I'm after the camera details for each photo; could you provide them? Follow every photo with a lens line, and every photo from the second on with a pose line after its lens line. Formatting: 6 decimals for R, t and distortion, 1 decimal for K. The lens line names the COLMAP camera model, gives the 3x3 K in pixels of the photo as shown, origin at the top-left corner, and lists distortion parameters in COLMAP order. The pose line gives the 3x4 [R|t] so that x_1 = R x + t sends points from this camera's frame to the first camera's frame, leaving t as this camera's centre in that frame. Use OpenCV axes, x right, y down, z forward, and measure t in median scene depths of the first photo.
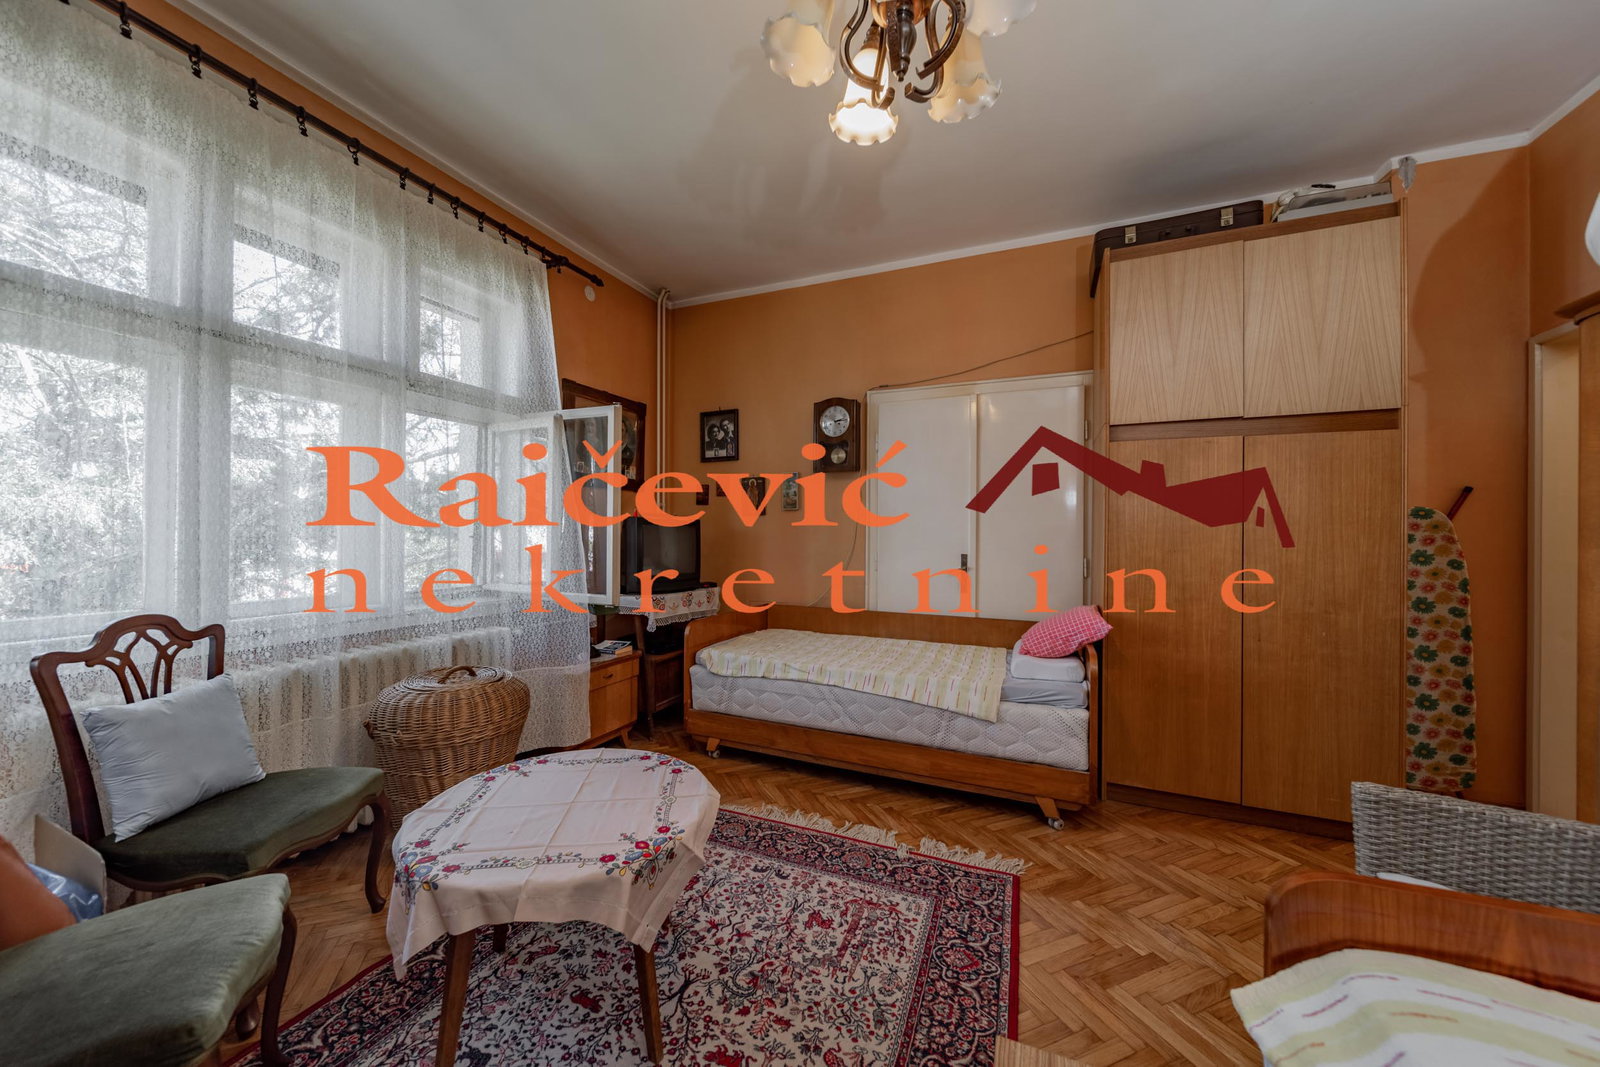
lens RADIAL K [[563.7, 0, 794.7], [0, 563.7, 533.0], [0, 0, 1]] dist [-0.002118, -0.000141]
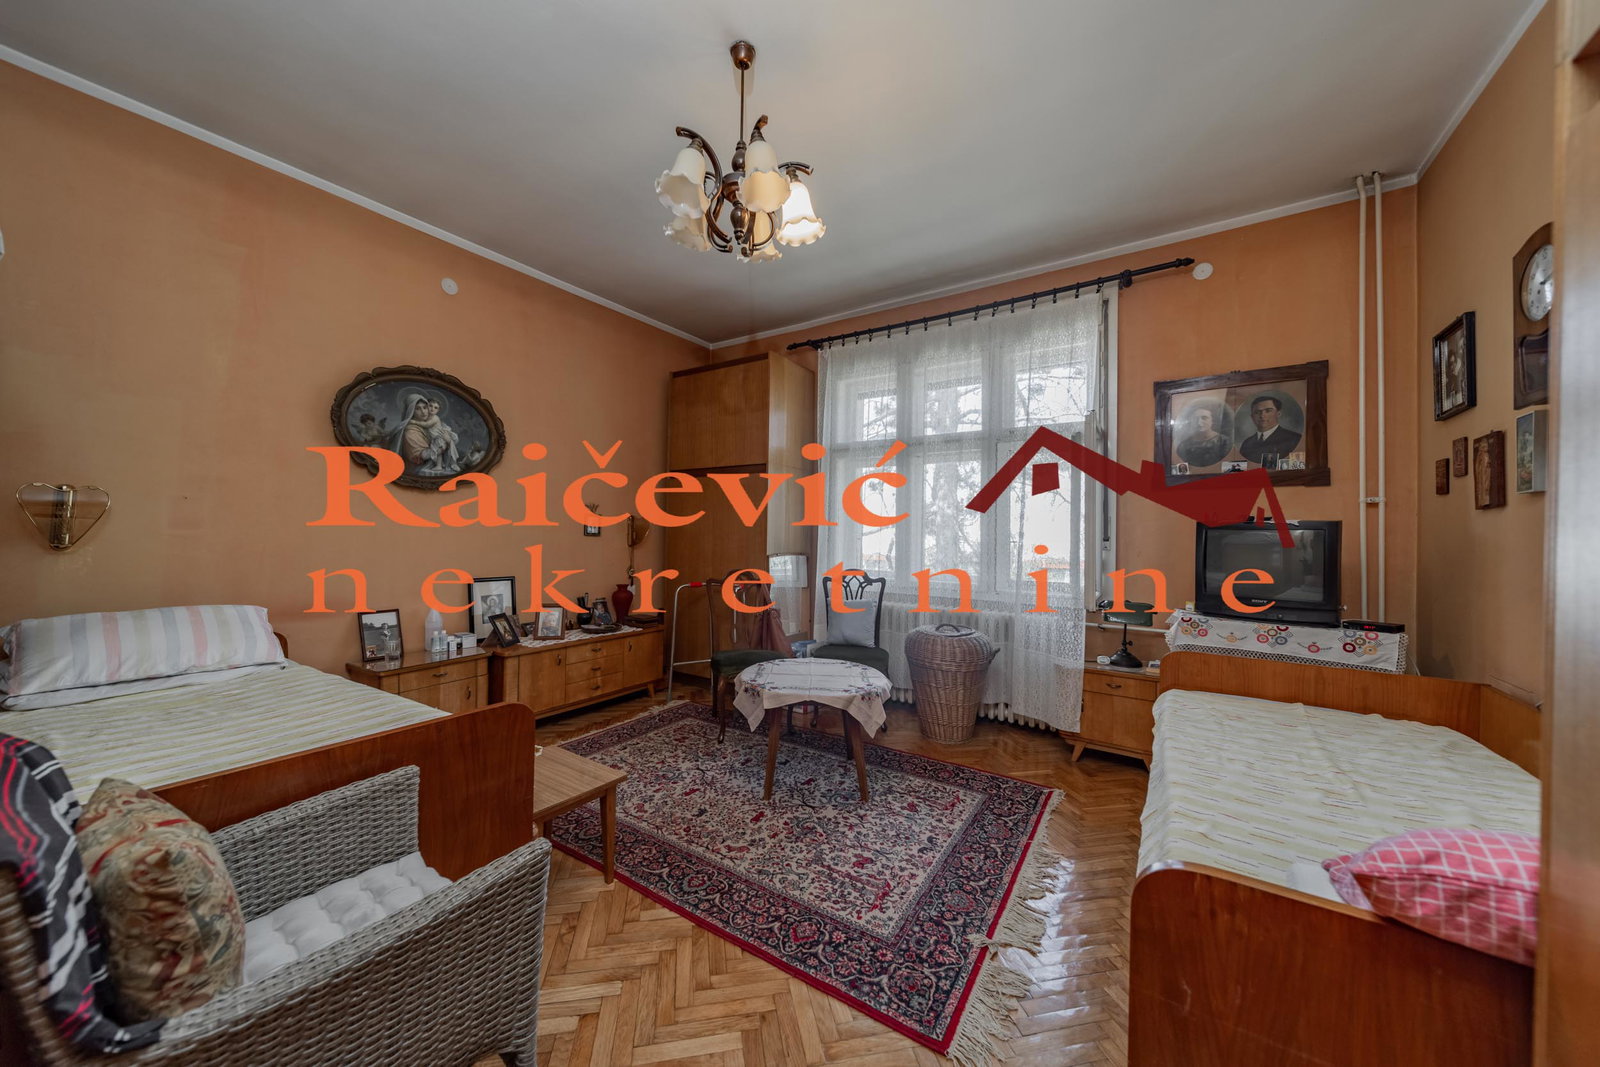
lens RADIAL K [[563.7, 0, 795.0], [0, 563.7, 532.2], [0, 0, 1]] dist [-0.002118, -0.000141]
pose [[-0.200294, -0.011881, -0.979664, 1.291262], [-0.012937, 0.999871, -0.009481, 0.005819], [0.979650, 0.010775, -0.200422, 1.130120]]
